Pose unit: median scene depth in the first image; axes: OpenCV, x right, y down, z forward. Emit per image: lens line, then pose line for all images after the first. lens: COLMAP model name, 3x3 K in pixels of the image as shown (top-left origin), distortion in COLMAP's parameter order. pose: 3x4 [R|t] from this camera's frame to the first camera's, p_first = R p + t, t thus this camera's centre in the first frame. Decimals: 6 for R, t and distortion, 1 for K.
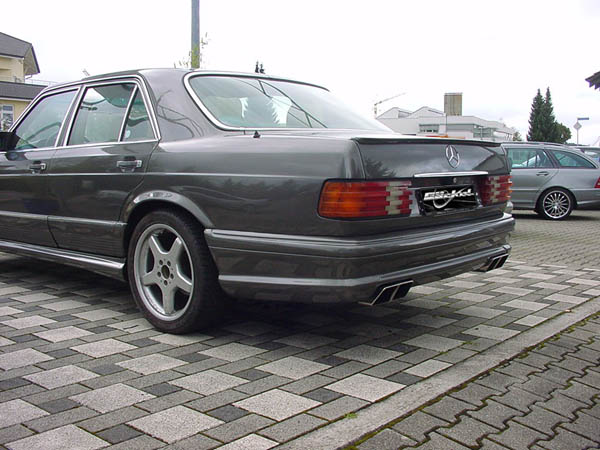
lens RADIAL K [[698.9, 0, 299.5], [0, 698.9, 225.4], [0, 0, 1]] dist [-0.087476, 0.000000]
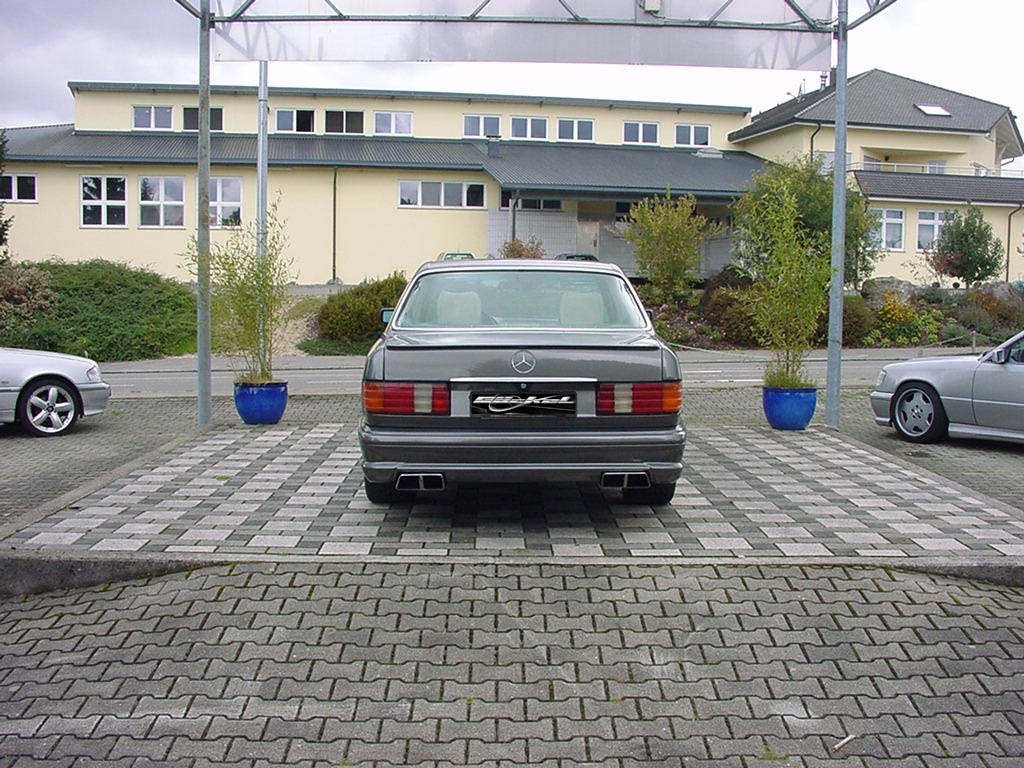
lens RADIAL K [[1192.8, 0, 512.5], [0, 1192.8, 382.0], [0, 0, 1]] dist [-0.087476, 0.000000]
pose [[0.639930, 0.071391, -0.765109, 1.588442], [-0.079328, 0.996493, 0.026632, -0.120014], [0.764327, 0.043652, 0.643349, -0.125882]]
